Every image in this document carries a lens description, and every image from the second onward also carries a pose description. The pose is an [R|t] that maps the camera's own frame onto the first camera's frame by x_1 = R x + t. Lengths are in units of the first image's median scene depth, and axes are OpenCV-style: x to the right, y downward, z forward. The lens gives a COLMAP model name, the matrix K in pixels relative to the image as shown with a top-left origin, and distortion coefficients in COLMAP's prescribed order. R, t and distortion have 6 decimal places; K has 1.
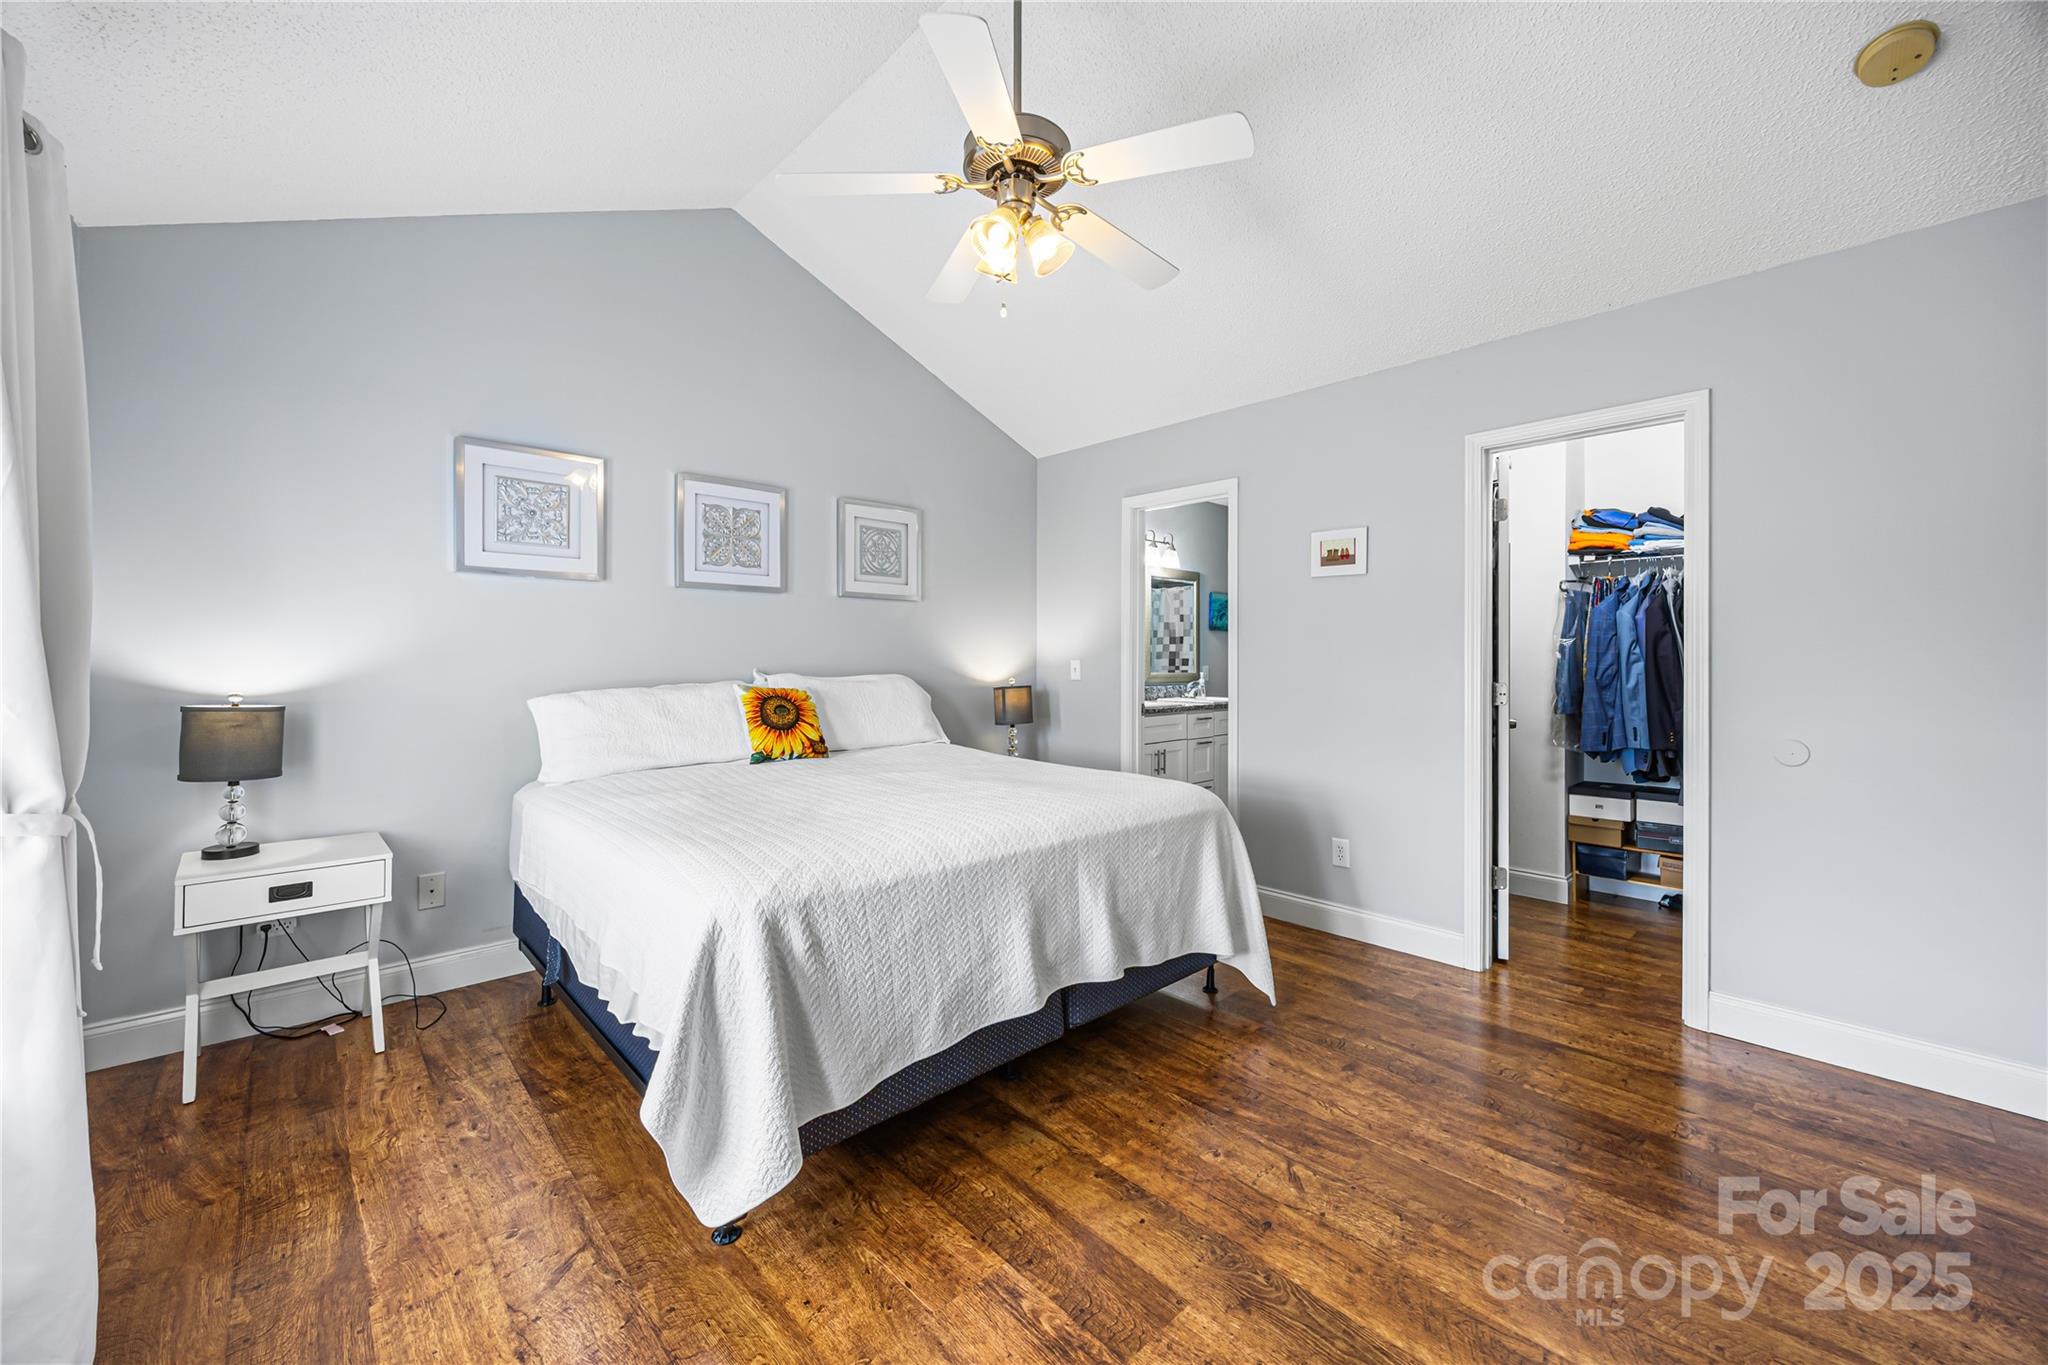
lens RADIAL K [[789.5, 0, 1025.9], [0, 789.5, 656.3], [0, 0, 1]] dist [-0.000003, 0.000053]
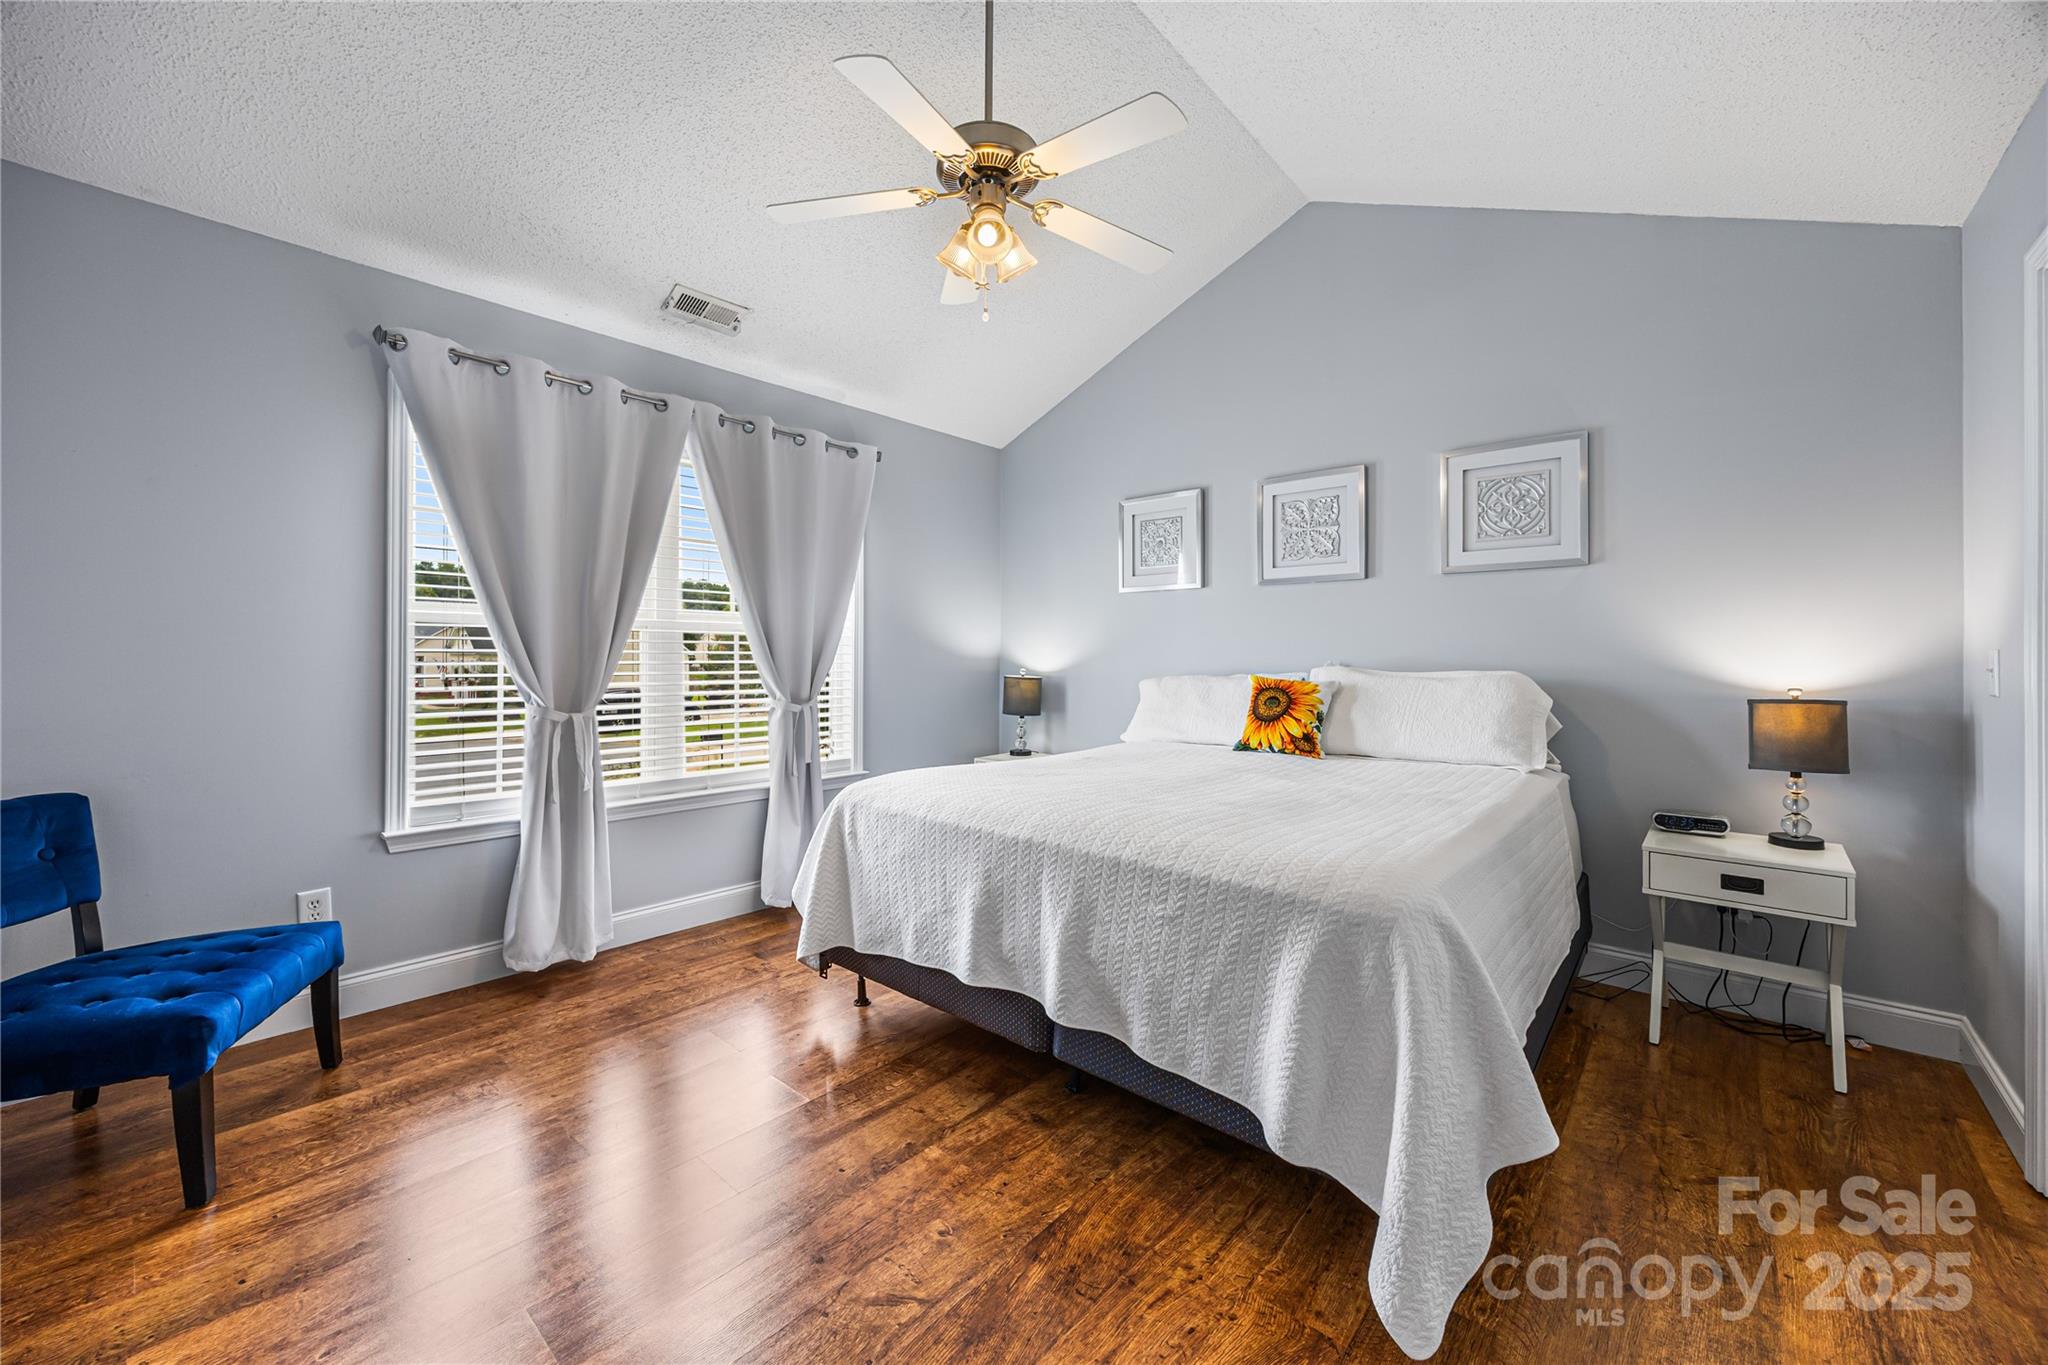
lens RADIAL K [[789.5, 0, 1025.9], [0, 789.5, 656.3], [0, 0, 1]] dist [-0.000003, 0.000053]
pose [[0.091637, -0.001867, -0.995791, 0.973319], [0.003616, 0.999992, -0.001543, 0.017229], [0.995786, -0.003459, 0.091643, 0.907645]]
